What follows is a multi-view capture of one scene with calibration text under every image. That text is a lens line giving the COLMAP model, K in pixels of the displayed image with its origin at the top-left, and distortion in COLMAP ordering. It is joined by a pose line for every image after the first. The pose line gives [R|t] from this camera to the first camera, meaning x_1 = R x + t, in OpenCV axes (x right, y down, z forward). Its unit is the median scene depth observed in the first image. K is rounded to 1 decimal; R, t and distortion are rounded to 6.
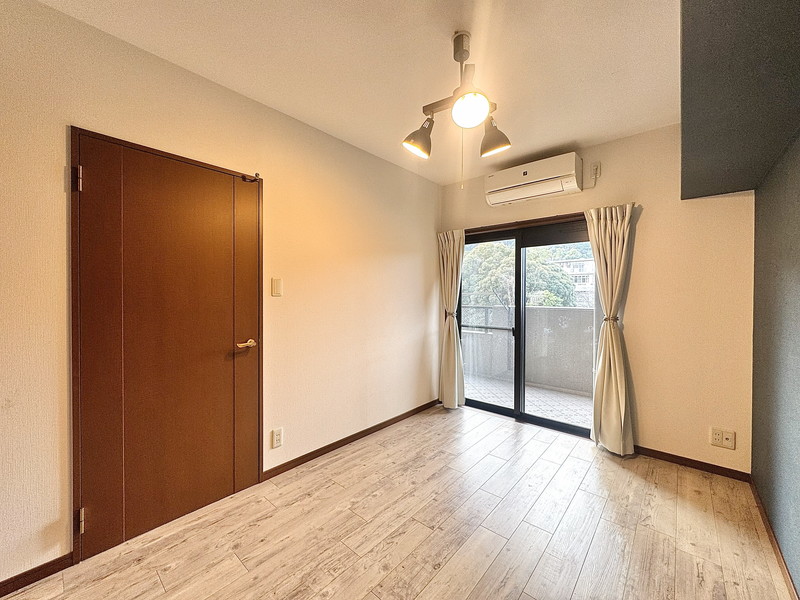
lens RADIAL K [[316.5, 0, 386.5], [0, 316.5, 294.0], [0, 0, 1]] dist [-0.003208, -0.000157]
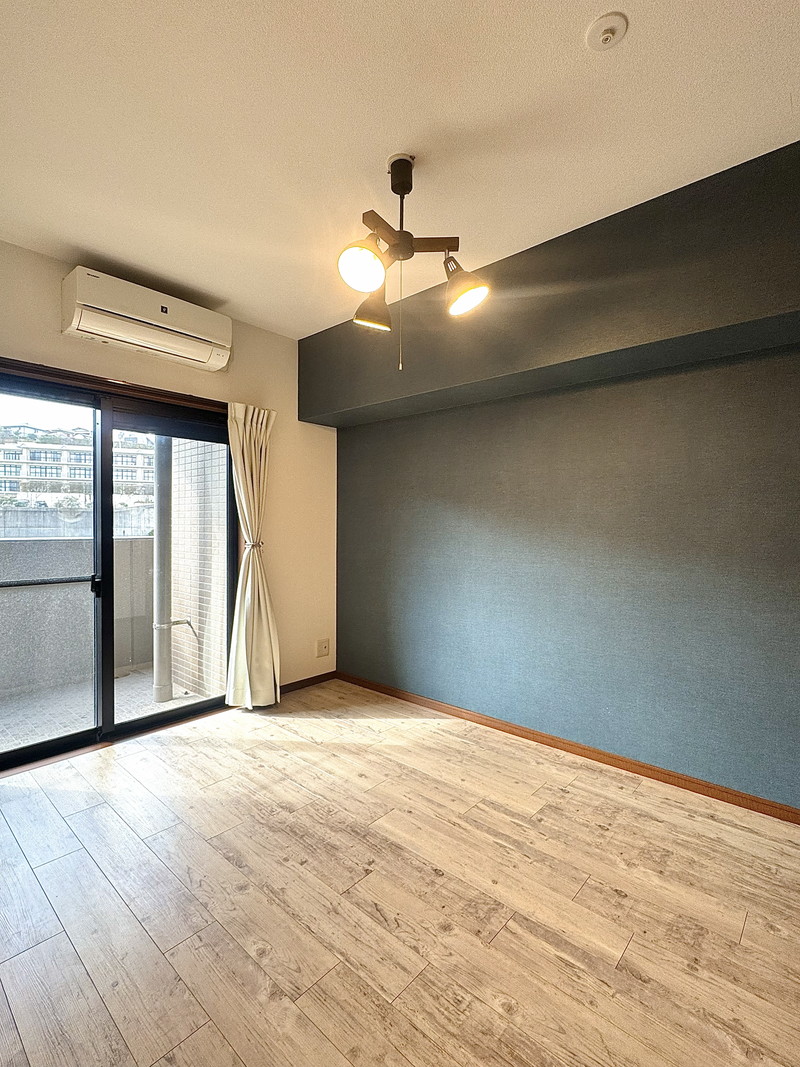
lens RADIAL K [[506.5, 0, 407.1], [0, 506.5, 530.4], [0, 0, 1]] dist [0.000433, 0.000366]
pose [[-0.023422, -0.016962, 0.999582, -0.709698], [-0.011423, 0.999795, 0.016698, 0.014375], [-0.999660, -0.011027, -0.023611, 0.758970]]
